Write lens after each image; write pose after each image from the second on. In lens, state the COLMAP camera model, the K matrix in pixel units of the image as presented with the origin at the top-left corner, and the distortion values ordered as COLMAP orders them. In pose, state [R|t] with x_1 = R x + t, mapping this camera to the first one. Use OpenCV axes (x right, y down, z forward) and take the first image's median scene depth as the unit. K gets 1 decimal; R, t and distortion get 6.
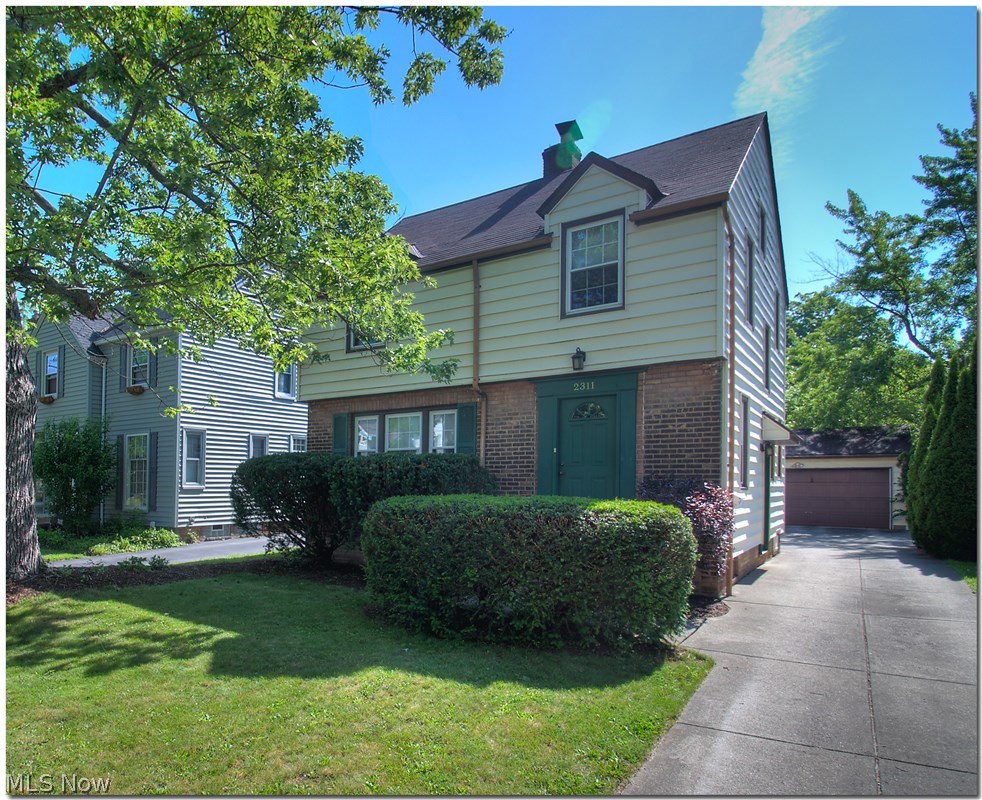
lens RADIAL K [[629.2, 0, 490.3], [0, 629.2, 403.0], [0, 0, 1]] dist [-0.000623, -0.000179]
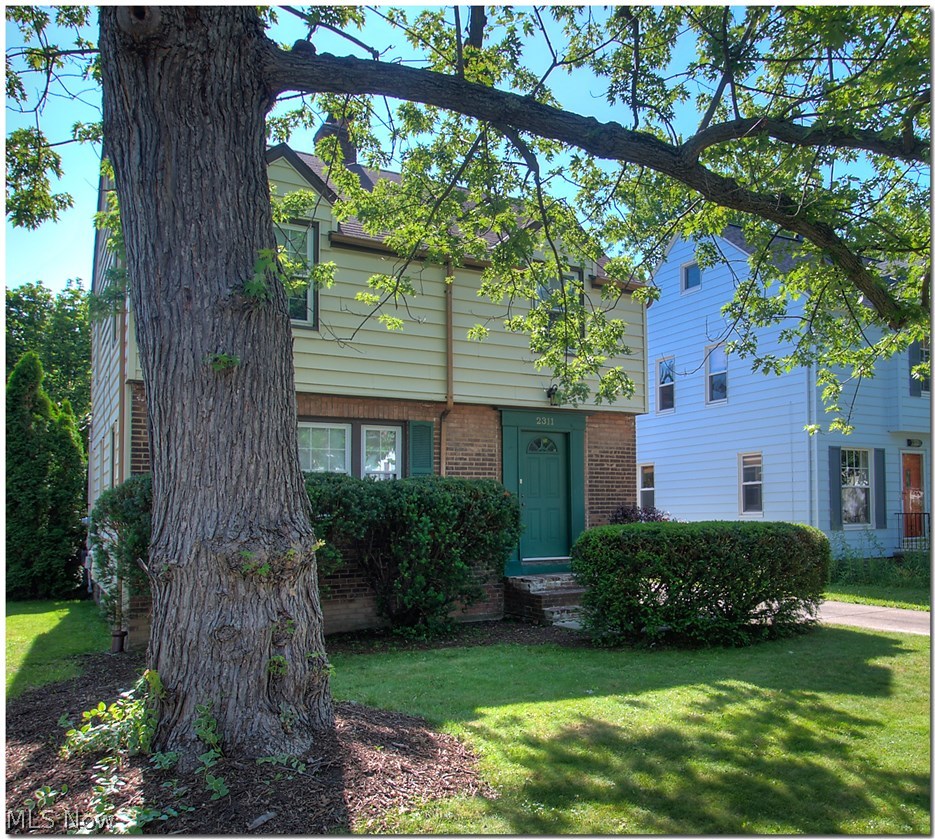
lens RADIAL K [[707.9, 0, 466.5], [0, 707.9, 418.0], [0, 0, 1]] dist [-0.002832, -0.002489]
pose [[0.496942, 0.113406, 0.860341, -0.980117], [-0.093781, 0.992636, -0.076676, 0.074650], [-0.862701, -0.042580, 0.503918, 0.550845]]
